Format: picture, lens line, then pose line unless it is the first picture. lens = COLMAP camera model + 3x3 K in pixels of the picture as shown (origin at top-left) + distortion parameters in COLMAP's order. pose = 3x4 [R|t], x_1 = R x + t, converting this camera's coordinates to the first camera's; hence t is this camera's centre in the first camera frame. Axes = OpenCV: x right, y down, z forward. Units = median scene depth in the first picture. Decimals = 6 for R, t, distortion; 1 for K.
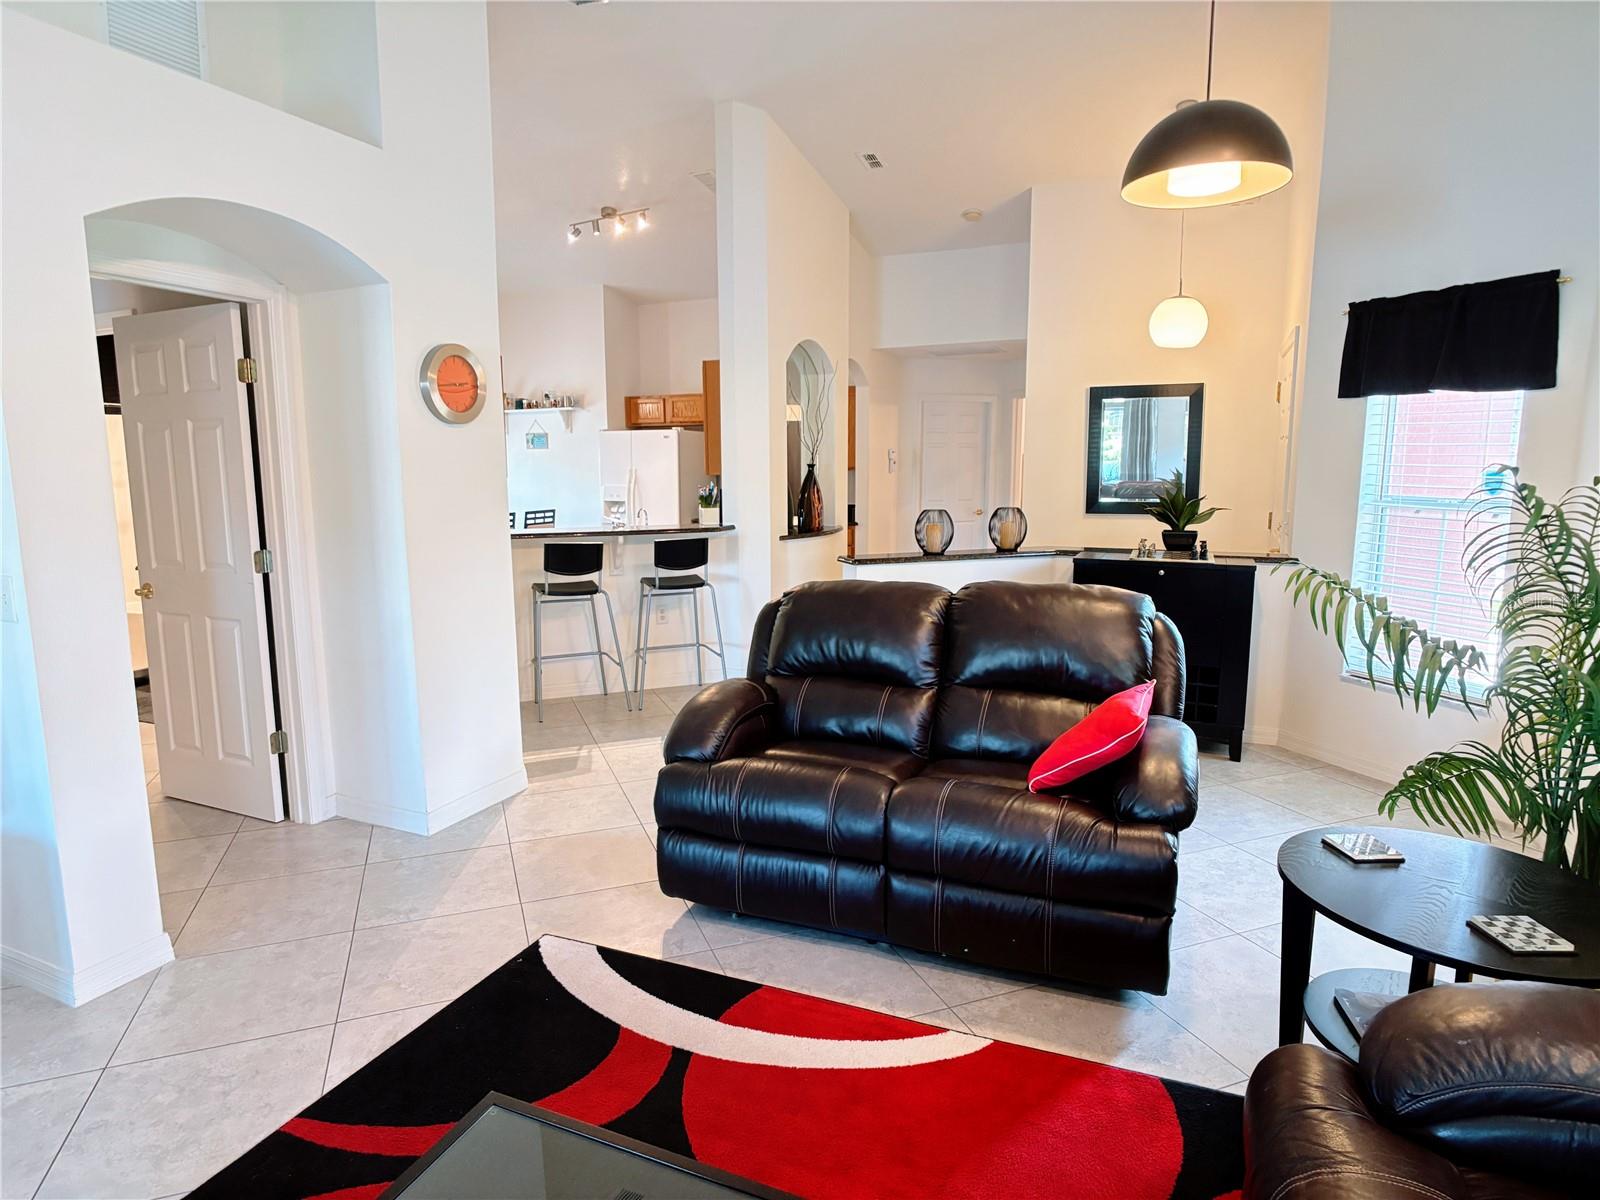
lens RADIAL K [[904.7, 0, 800.0], [0, 904.7, 600.2], [0, 0, 1]] dist [-0.025033, 0.002412]
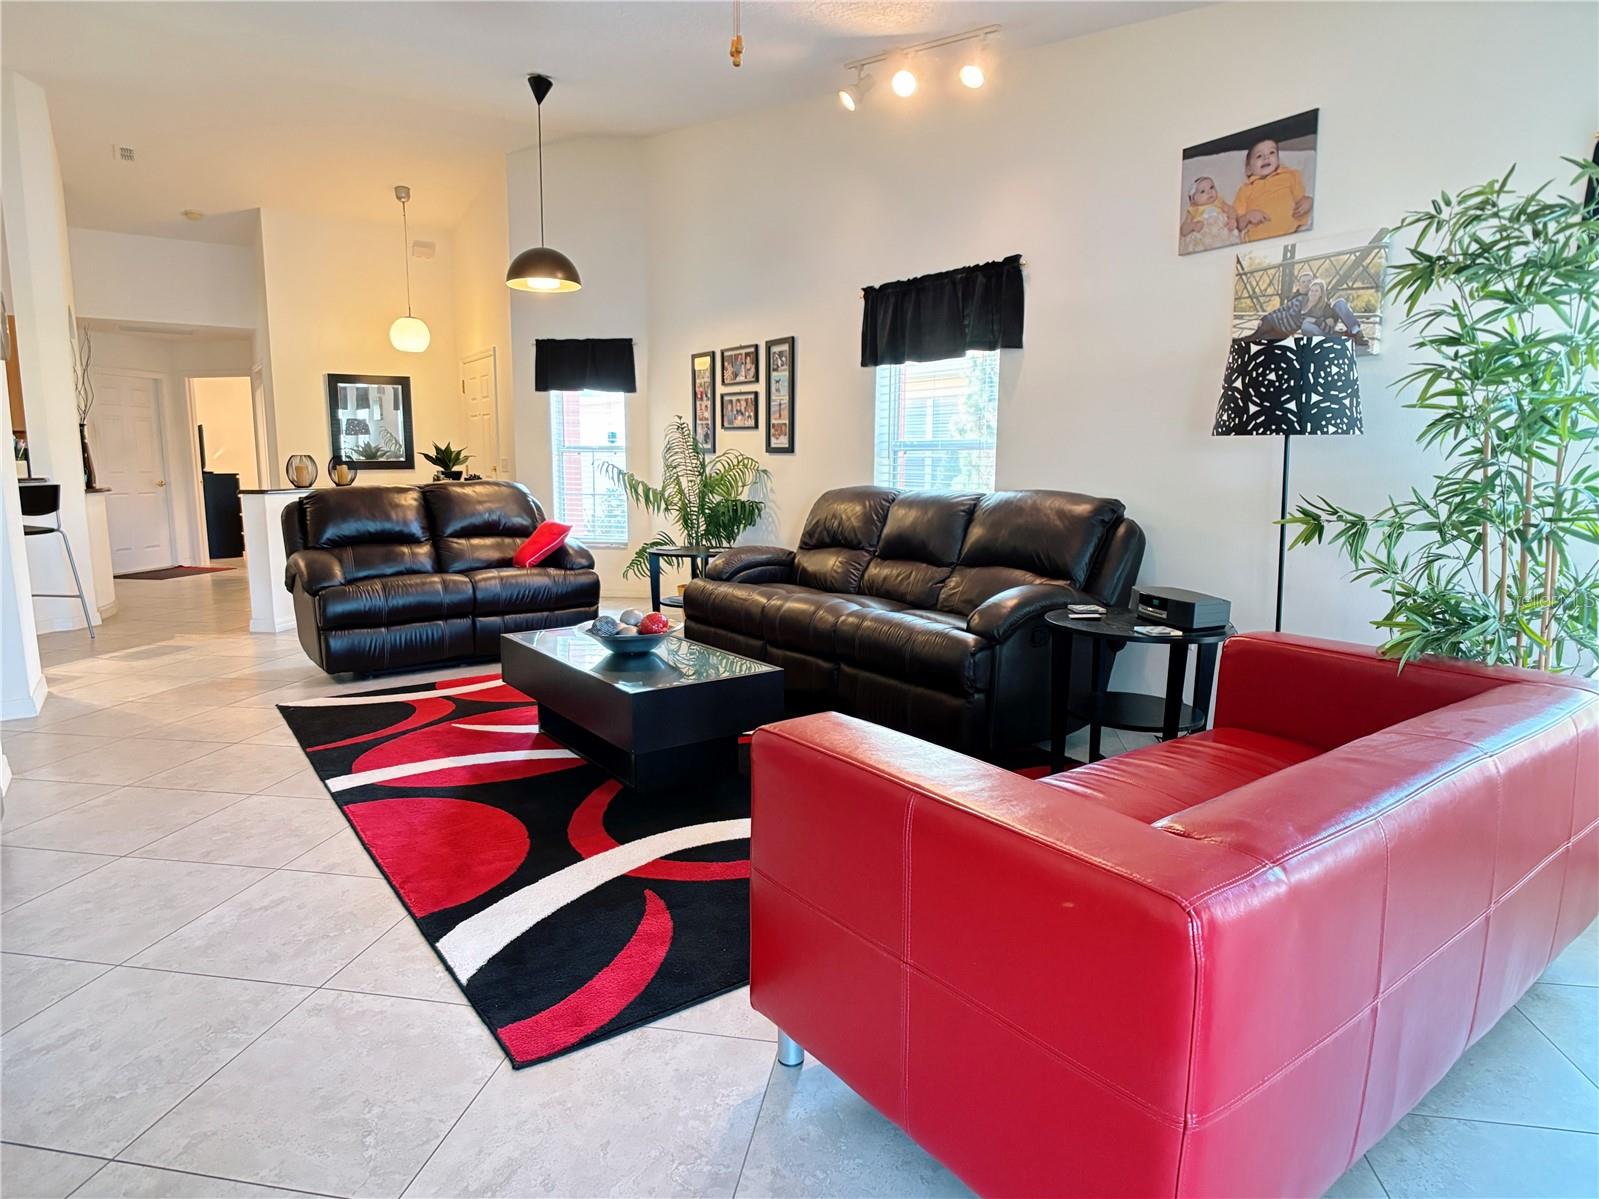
lens RADIAL K [[904.1, 0, 792.8], [0, 904.1, 605.1], [0, 0, 1]] dist [-0.025033, 0.002412]
pose [[0.518819, -0.128328, 0.845198, -0.730987], [0.123785, 0.989527, 0.074258, 0.131963], [-0.845875, 0.066097, 0.529270, -0.380036]]
